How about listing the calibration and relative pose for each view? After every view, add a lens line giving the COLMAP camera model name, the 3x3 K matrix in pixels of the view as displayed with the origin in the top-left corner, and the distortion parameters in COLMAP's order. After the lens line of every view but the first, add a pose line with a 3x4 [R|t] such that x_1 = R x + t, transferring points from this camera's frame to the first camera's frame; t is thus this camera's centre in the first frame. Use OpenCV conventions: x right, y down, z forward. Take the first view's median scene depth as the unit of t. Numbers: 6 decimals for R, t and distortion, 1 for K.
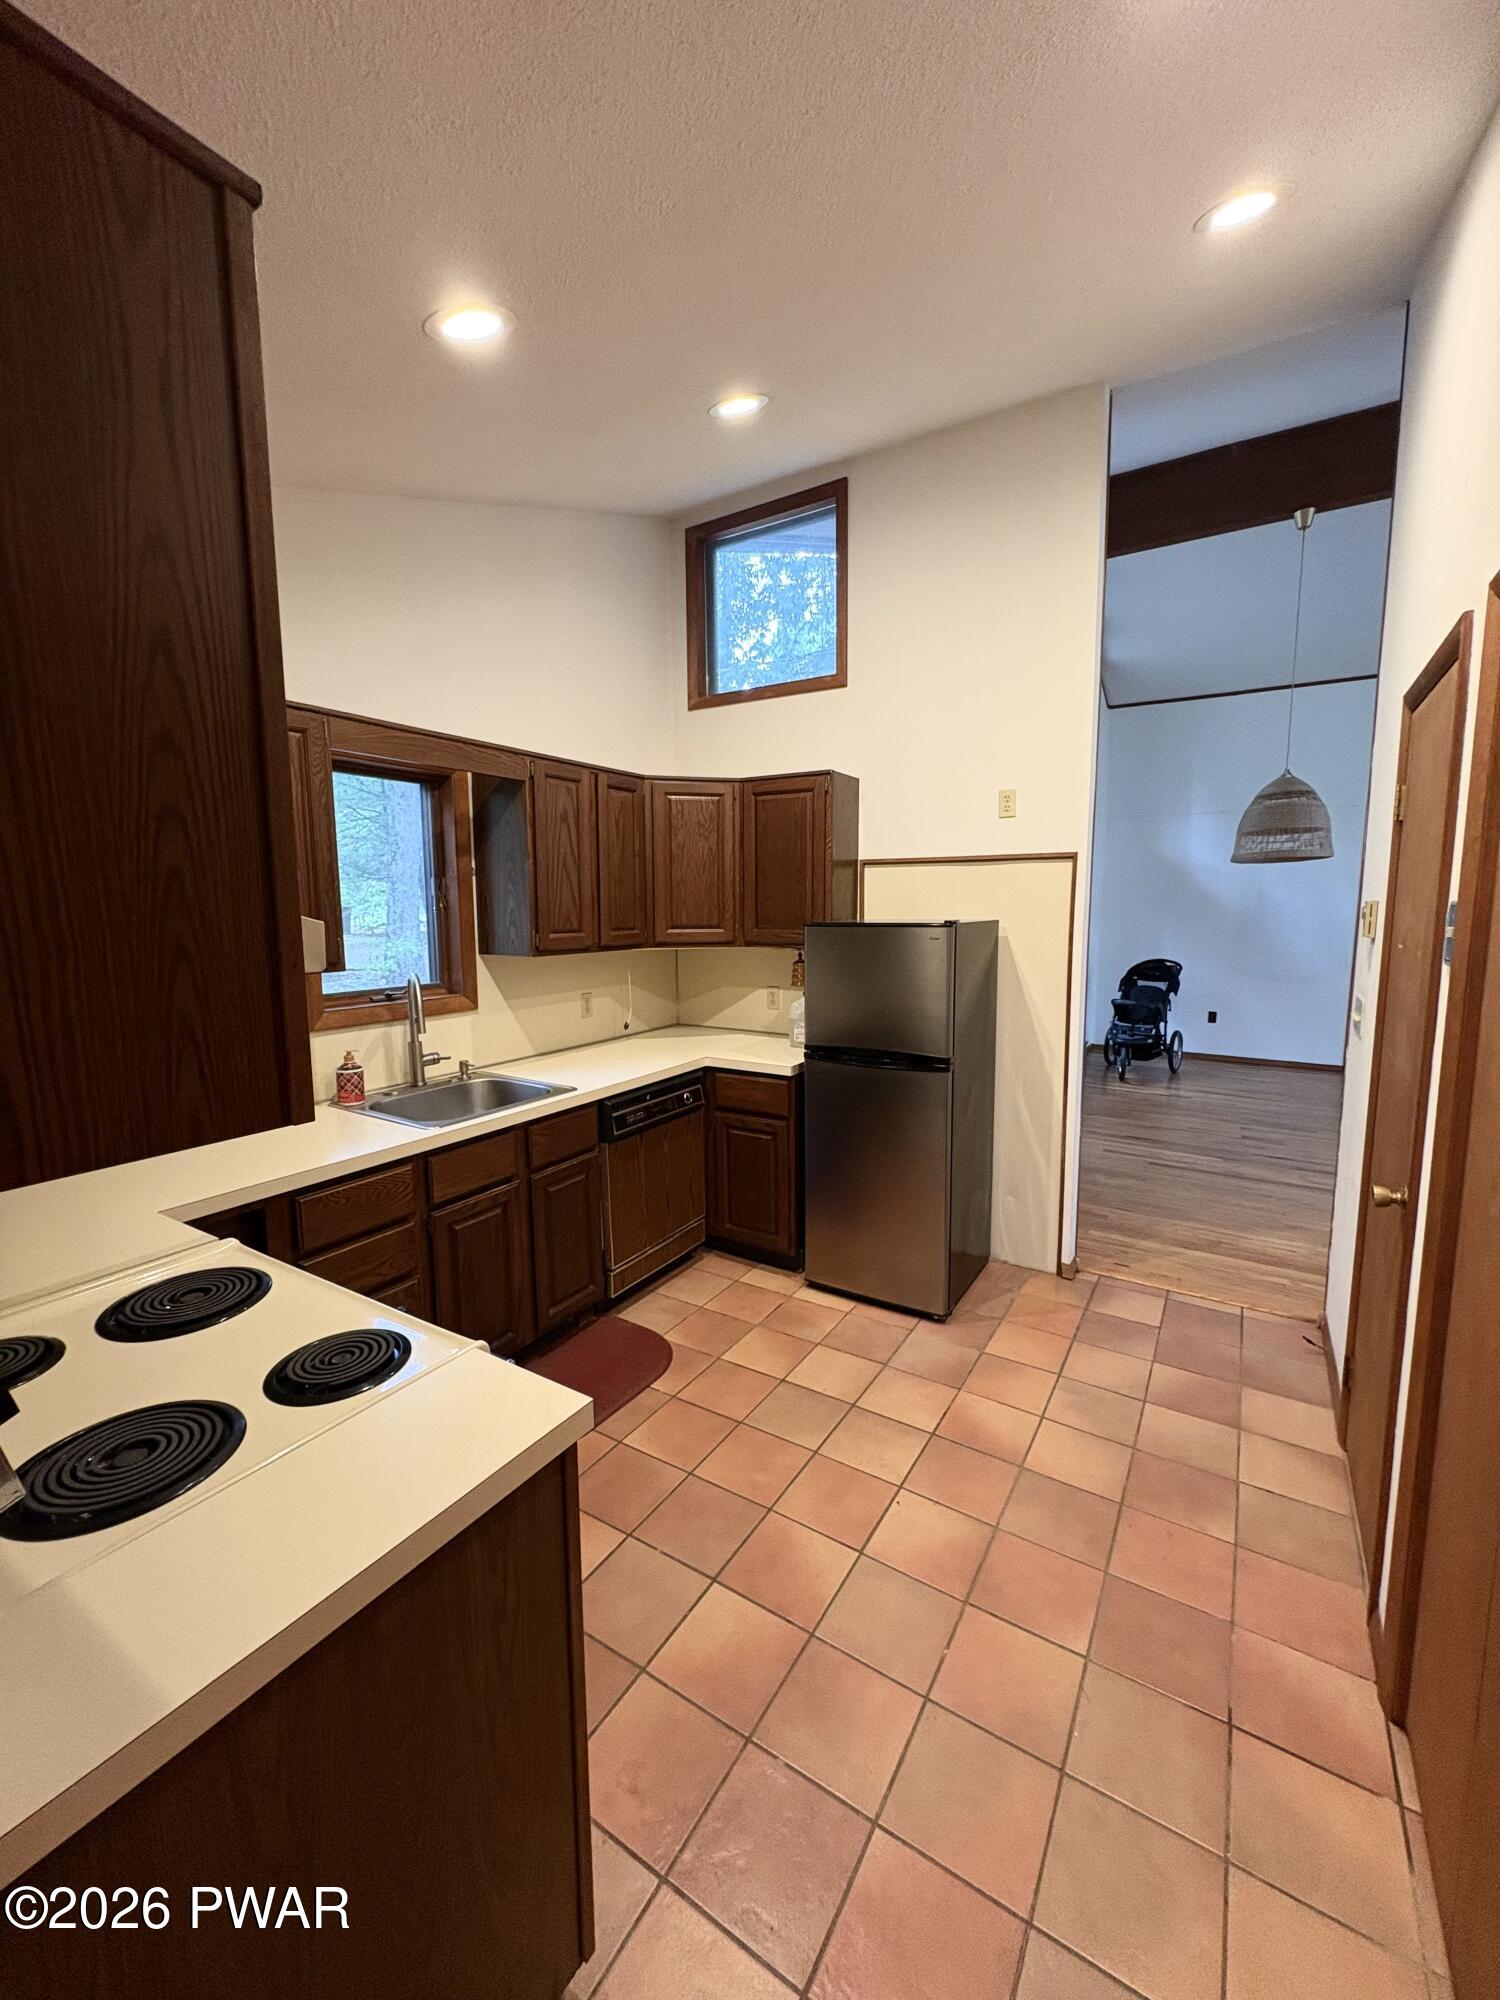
lens RADIAL K [[795.4, 0, 767.1], [0, 795.4, 1007.4], [0, 0, 1]] dist [-0.000598, -0.000004]
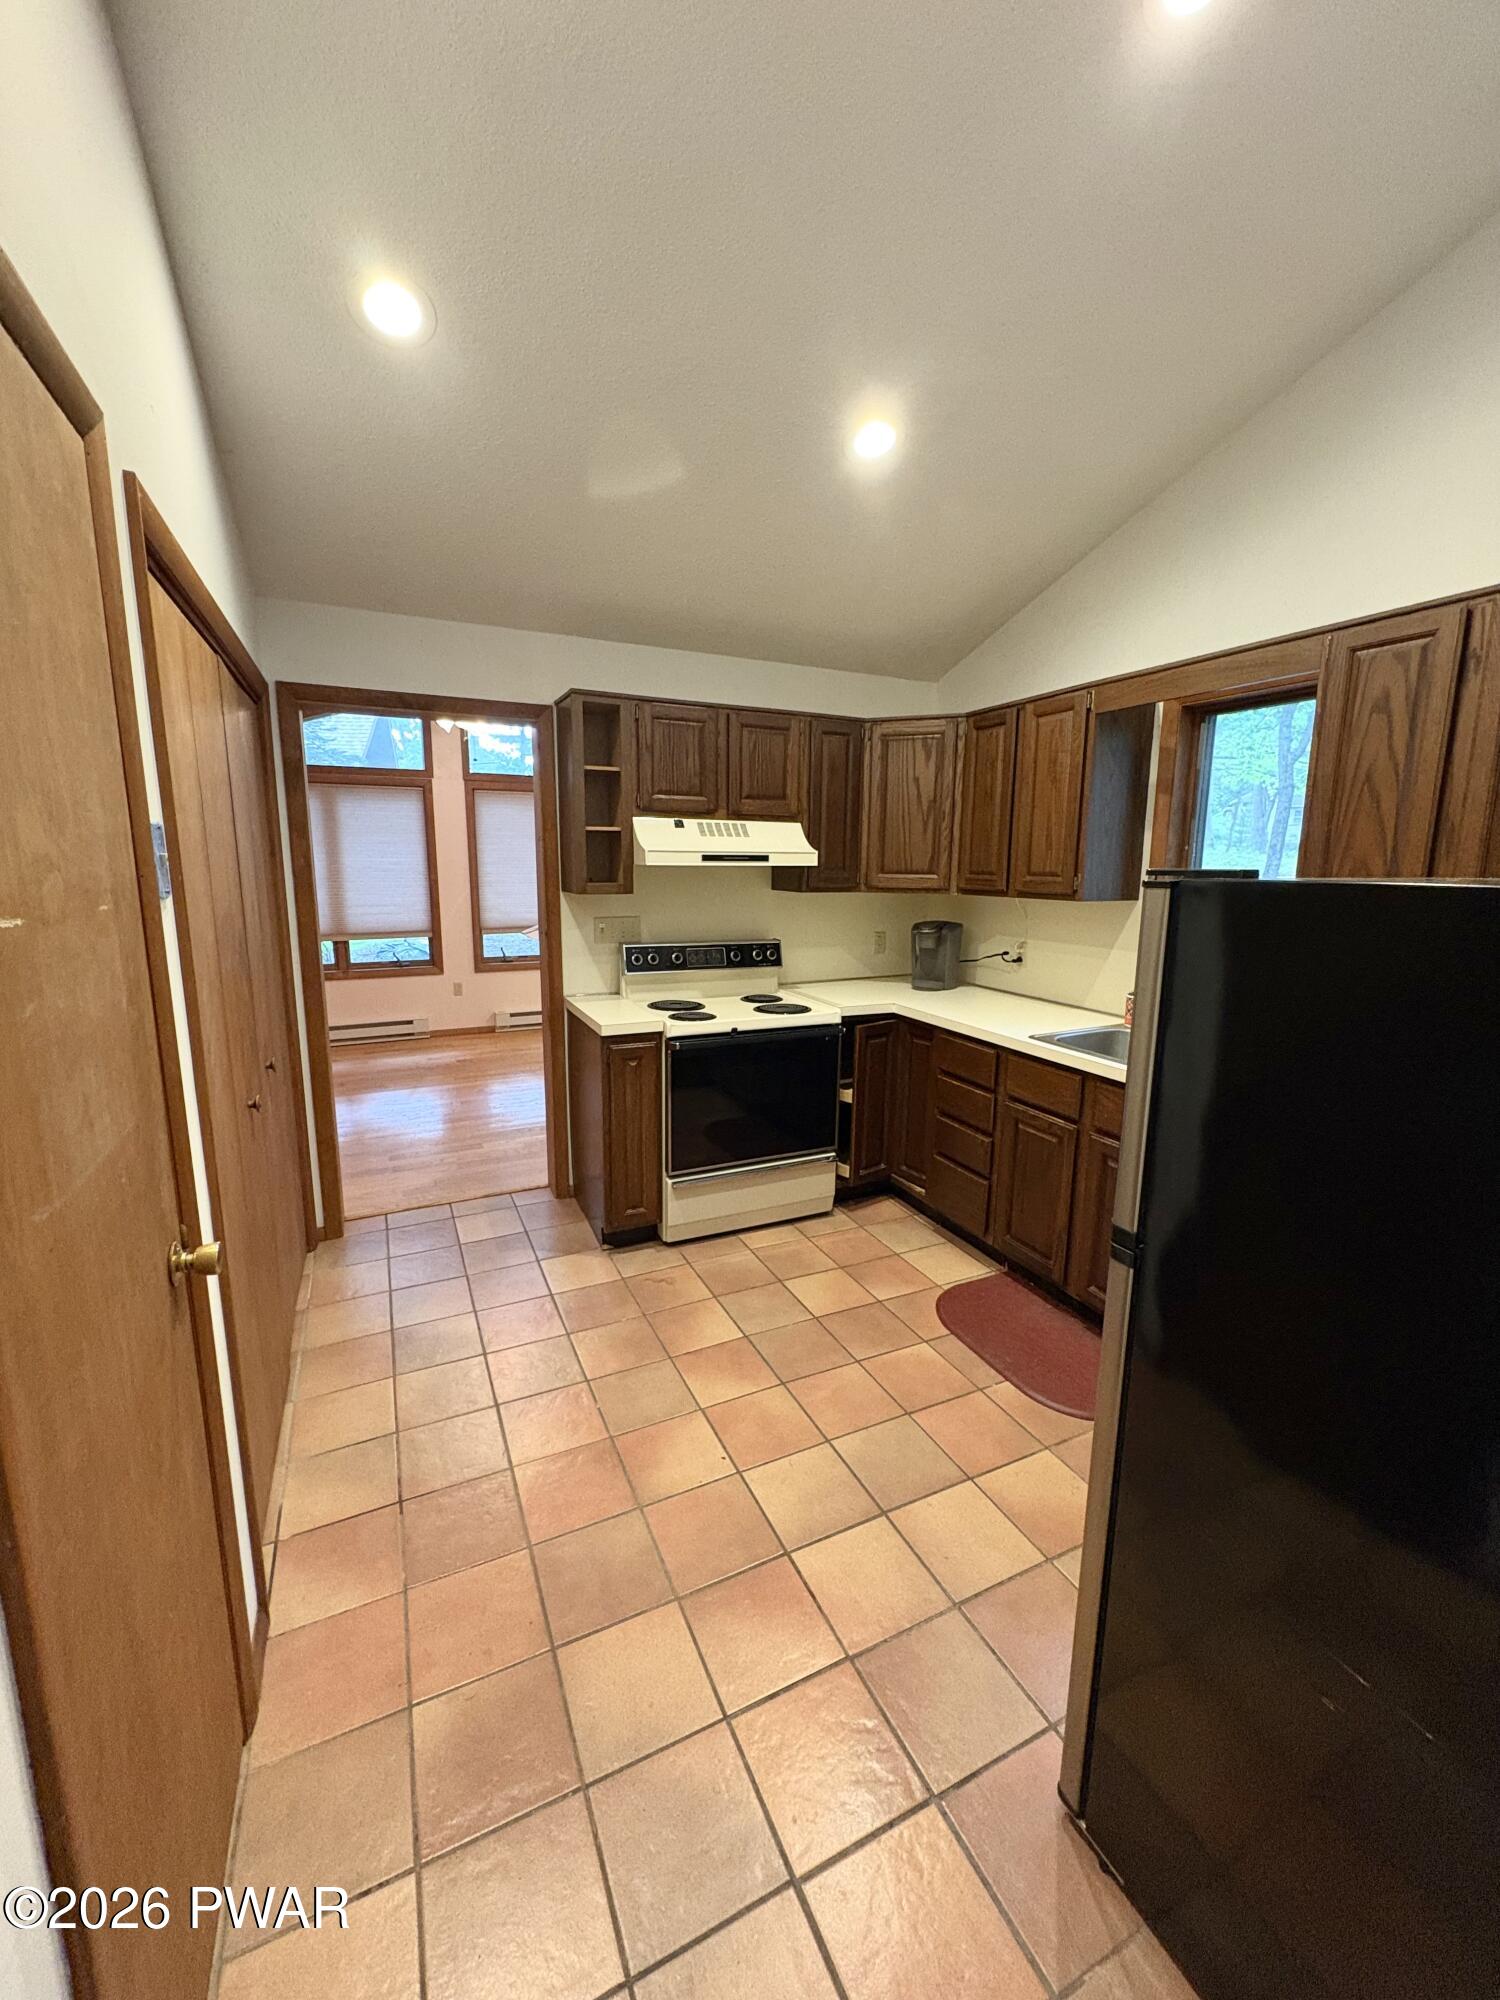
lens RADIAL K [[795.4, 0, 757.7], [0, 795.4, 999.9], [0, 0, 1]] dist [-0.000598, -0.000004]
pose [[-0.547158, 0.155928, -0.822377, 0.837648], [-0.109152, 0.960814, 0.254799, -0.173956], [0.829882, 0.229180, -0.508697, 1.363820]]
